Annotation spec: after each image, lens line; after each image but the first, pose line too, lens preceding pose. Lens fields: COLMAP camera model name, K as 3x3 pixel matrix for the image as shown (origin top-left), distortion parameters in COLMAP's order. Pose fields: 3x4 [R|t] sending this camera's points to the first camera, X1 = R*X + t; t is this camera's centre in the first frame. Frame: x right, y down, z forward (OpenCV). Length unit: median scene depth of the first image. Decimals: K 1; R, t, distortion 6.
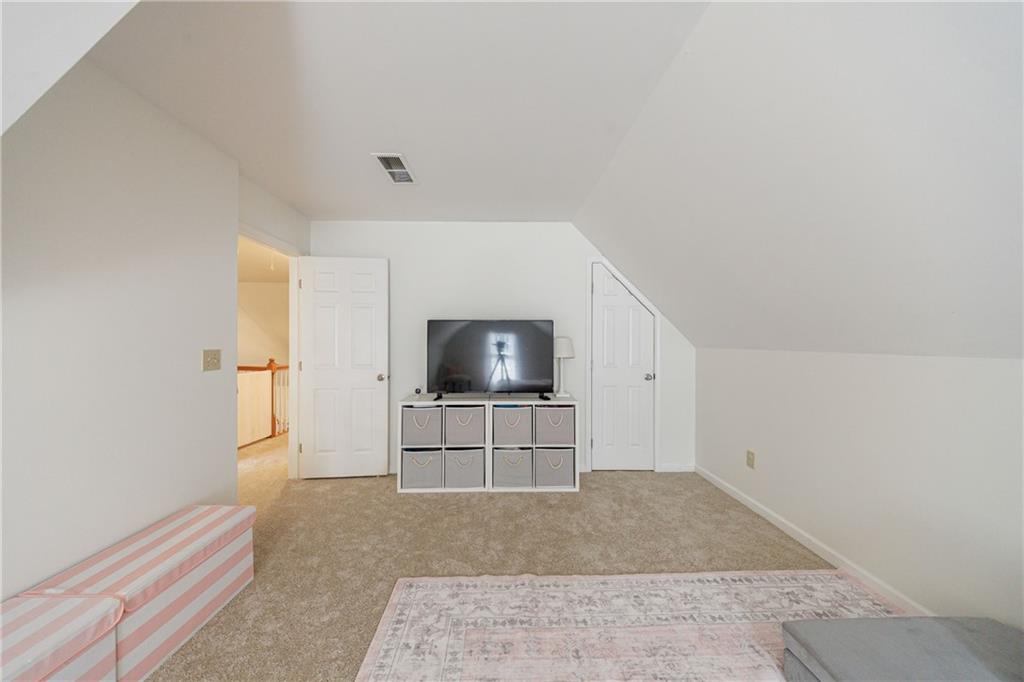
lens RADIAL K [[324.0, 0, 510.0], [0, 324.0, 342.7], [0, 0, 1]] dist [0.007501, -0.000304]
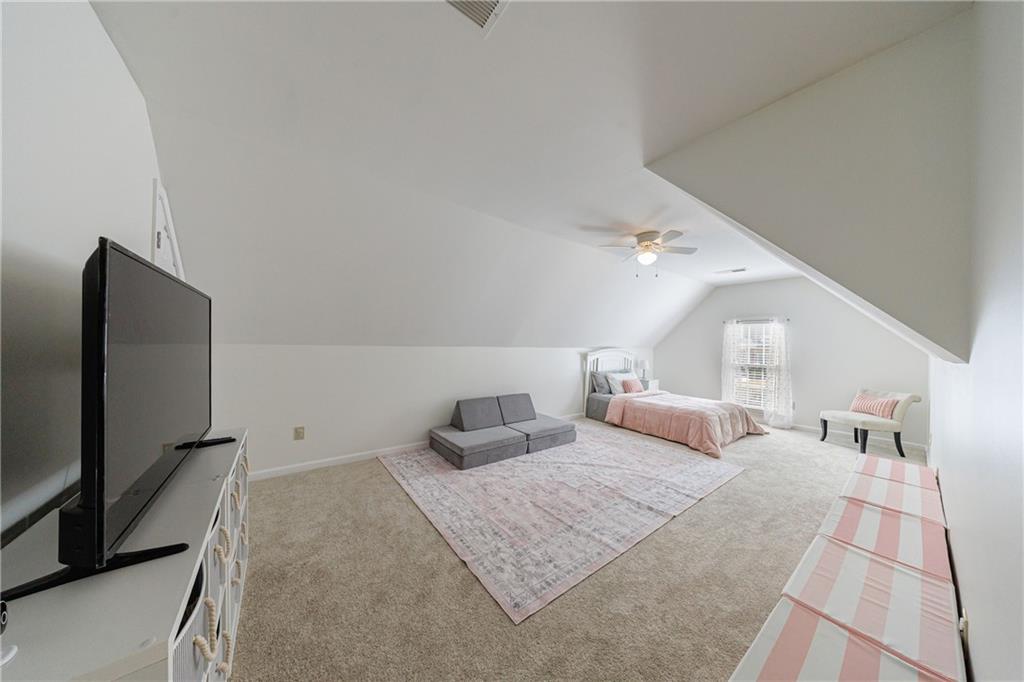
lens RADIAL K [[303.2, 0, 511.9], [0, 303.2, 339.7], [0, 0, 1]] dist [0.010206, -0.000077]
pose [[-0.562818, 0.000119, 0.826581, -1.067327], [-0.003320, 0.999992, -0.002405, 0.006618], [-0.826574, -0.004098, -0.562813, 1.587037]]
